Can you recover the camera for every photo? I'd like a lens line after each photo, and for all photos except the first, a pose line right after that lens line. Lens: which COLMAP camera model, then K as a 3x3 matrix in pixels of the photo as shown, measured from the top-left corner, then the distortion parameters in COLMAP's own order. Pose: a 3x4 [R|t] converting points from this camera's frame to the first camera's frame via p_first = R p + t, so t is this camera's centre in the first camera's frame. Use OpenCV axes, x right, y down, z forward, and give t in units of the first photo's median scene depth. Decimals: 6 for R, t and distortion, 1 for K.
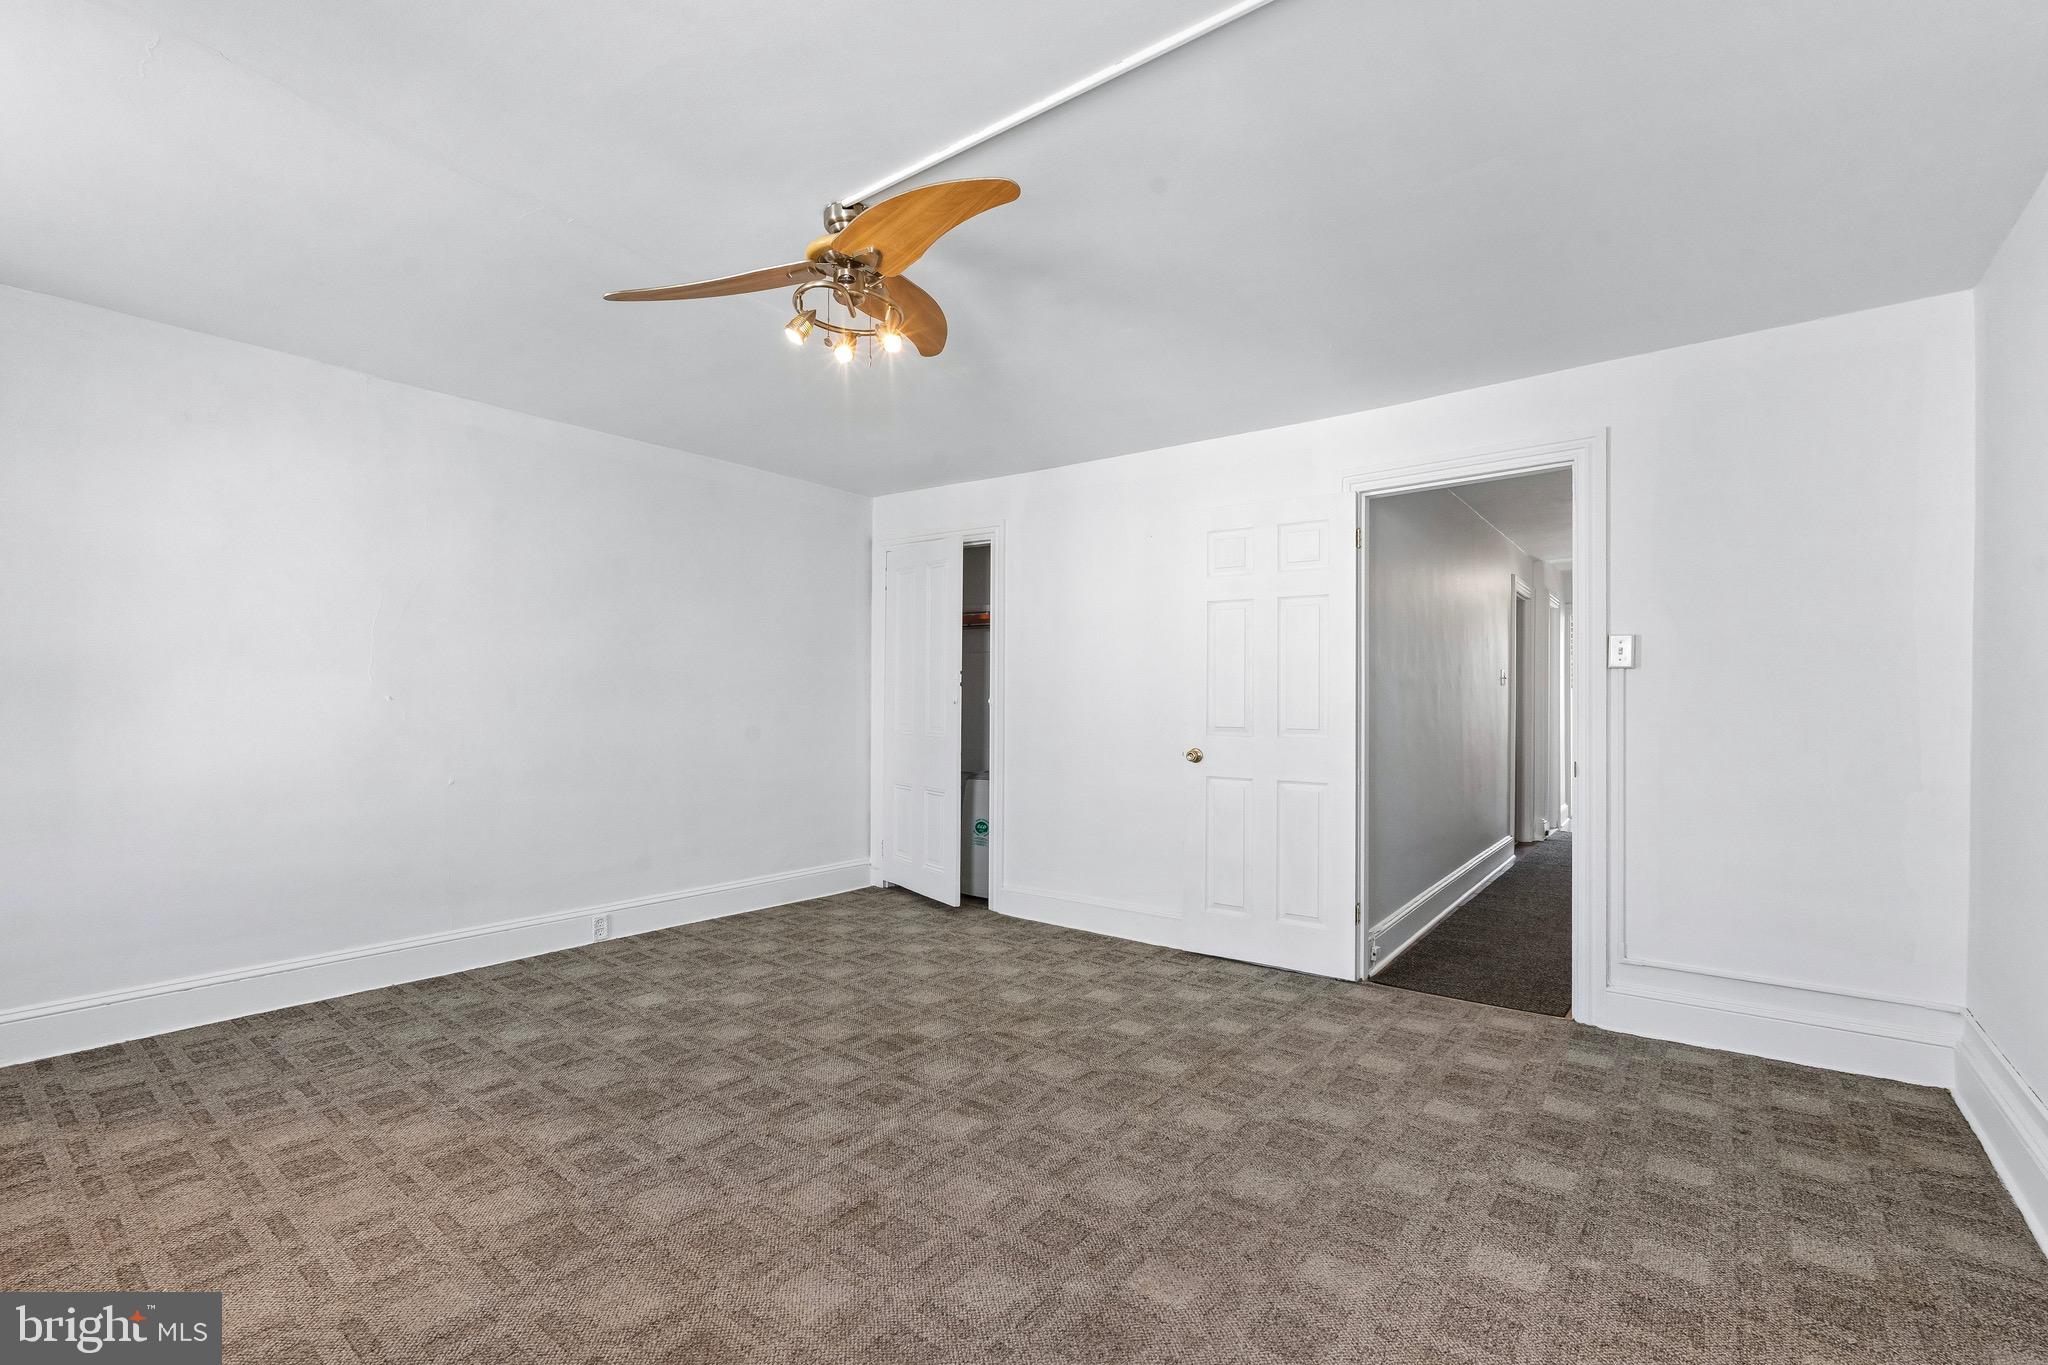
lens RADIAL K [[903.8, 0, 1014.0], [0, 903.8, 683.8], [0, 0, 1]] dist [-0.004598, -0.000072]
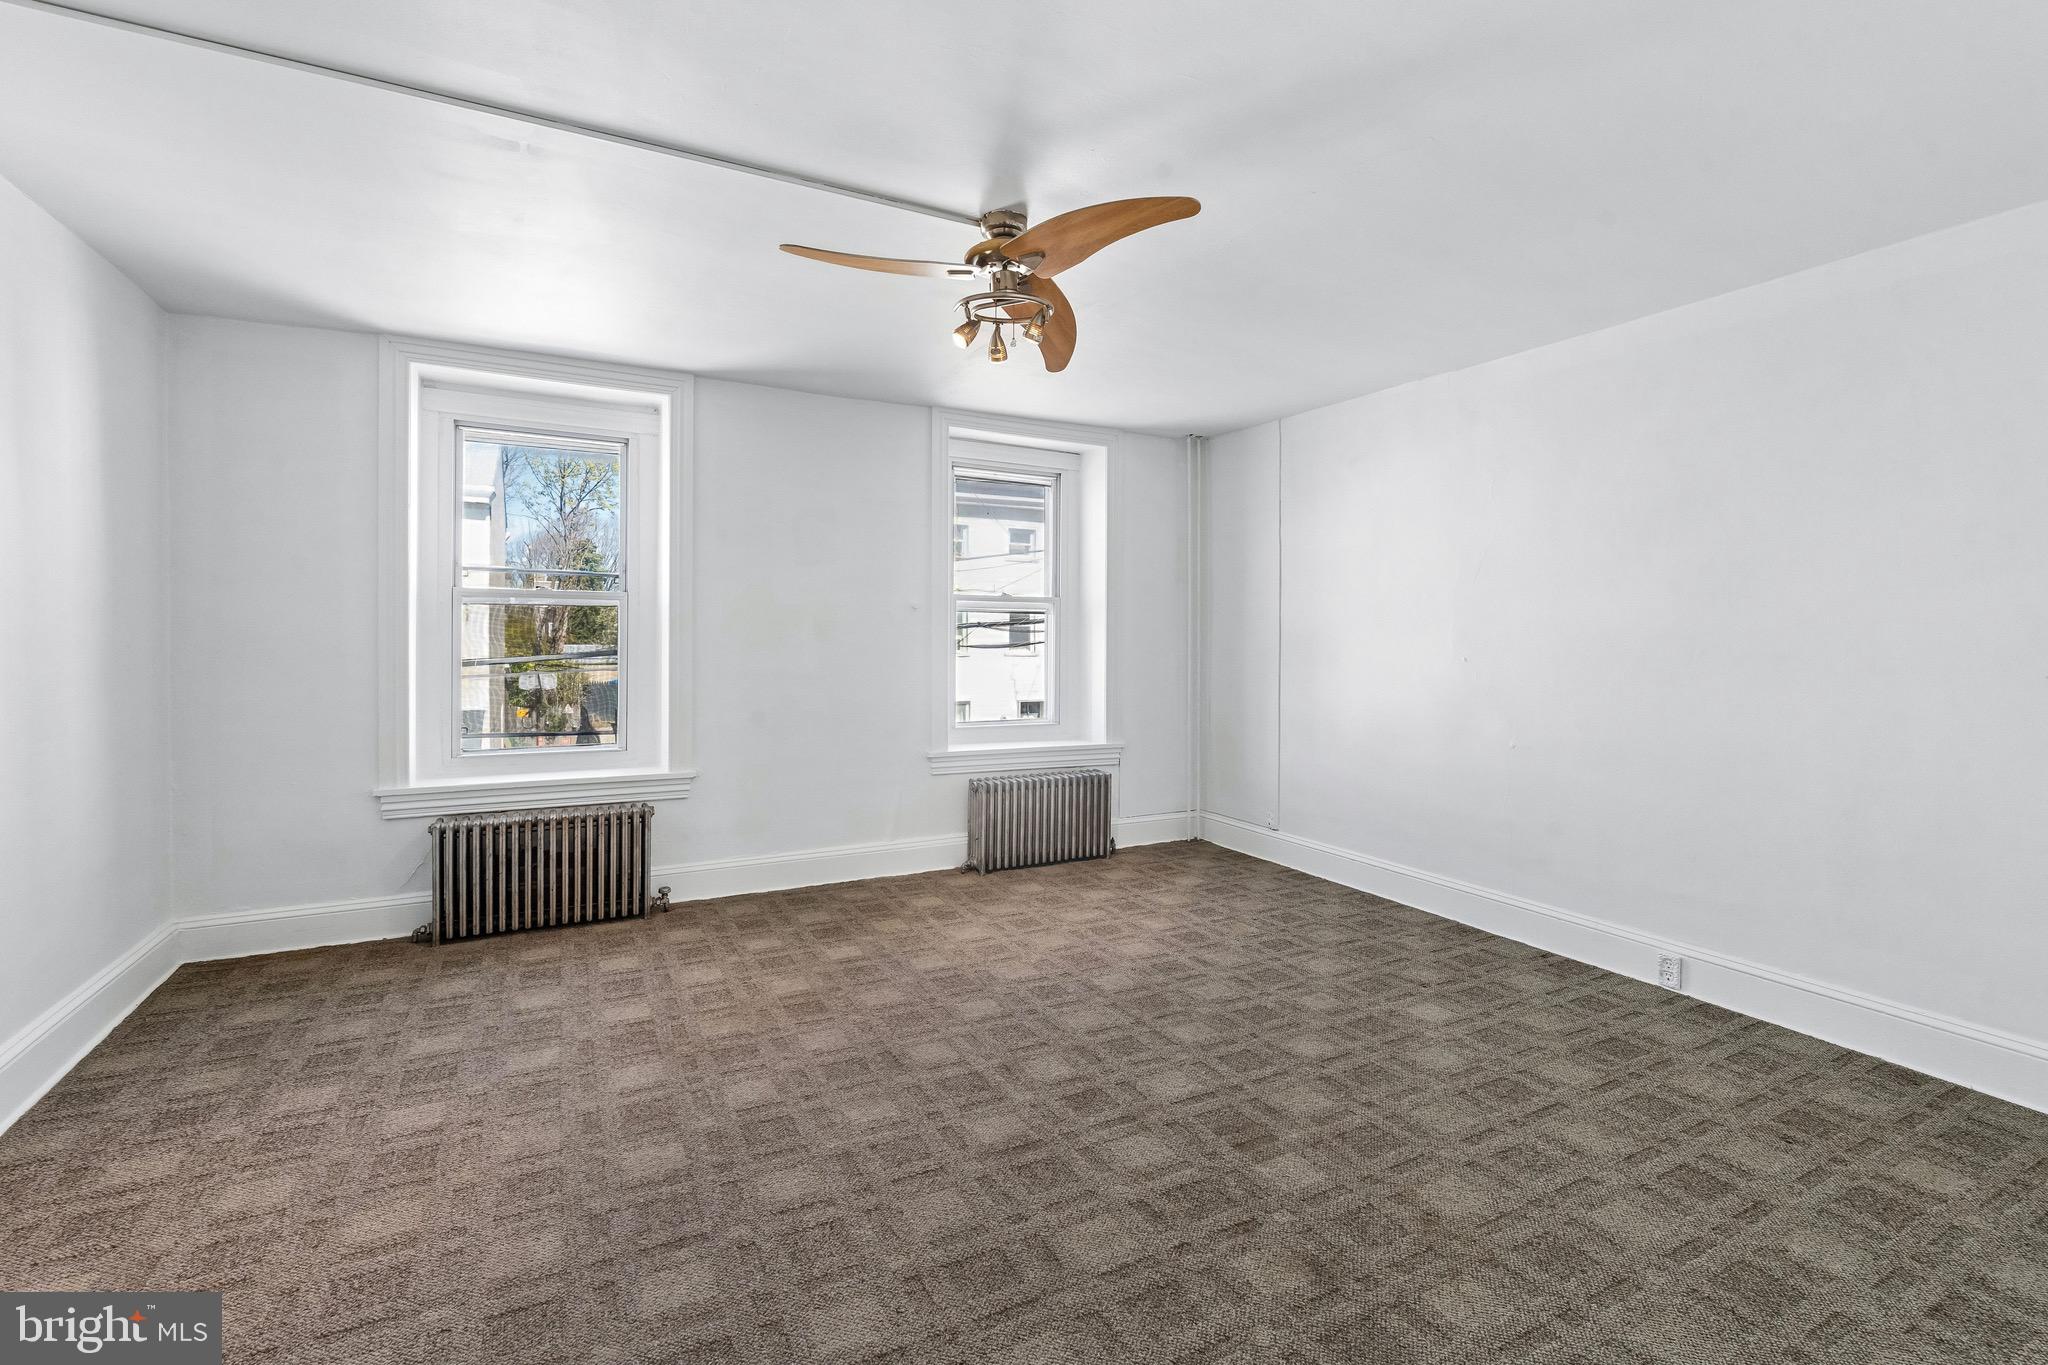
lens RADIAL K [[903.8, 0, 1025.9], [0, 903.8, 649.8], [0, 0, 1]] dist [-0.004598, -0.000072]
pose [[-0.408077, 0.007451, -0.912917, 0.579309], [0.007691, 0.999959, 0.004724, -0.006116], [0.912915, -0.005093, -0.408118, 1.068084]]
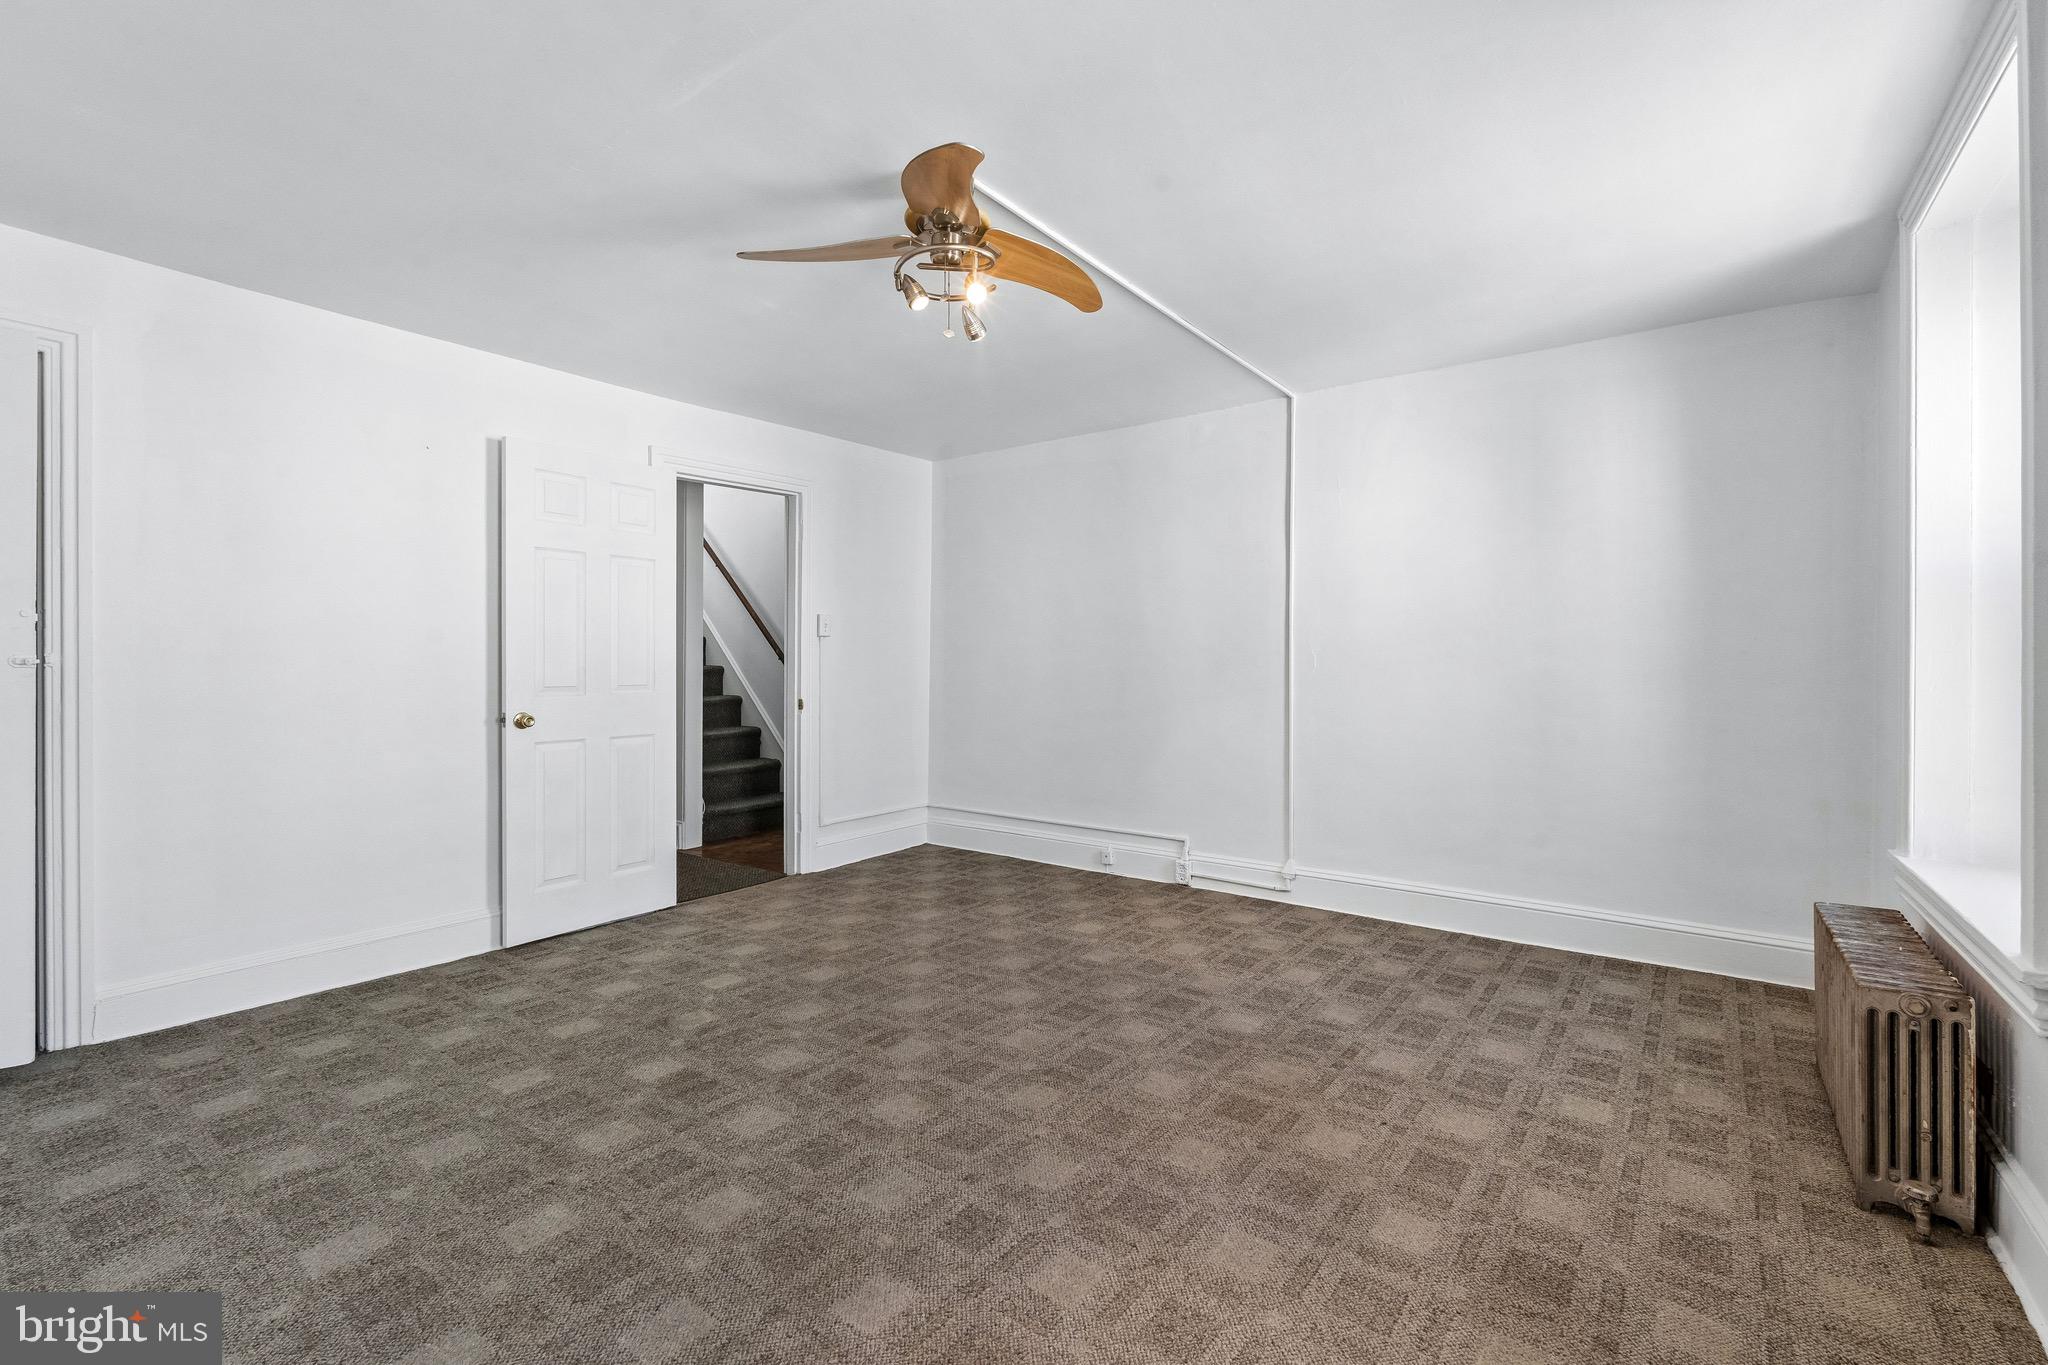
lens RADIAL K [[903.8, 0, 1033.5], [0, 903.8, 665.7], [0, 0, 1]] dist [-0.004598, -0.000072]
pose [[-0.031665, -0.012041, 0.999426, -0.877843], [-0.021744, 0.999699, 0.011355, 0.006765], [-0.999262, -0.021371, -0.031917, 0.679854]]
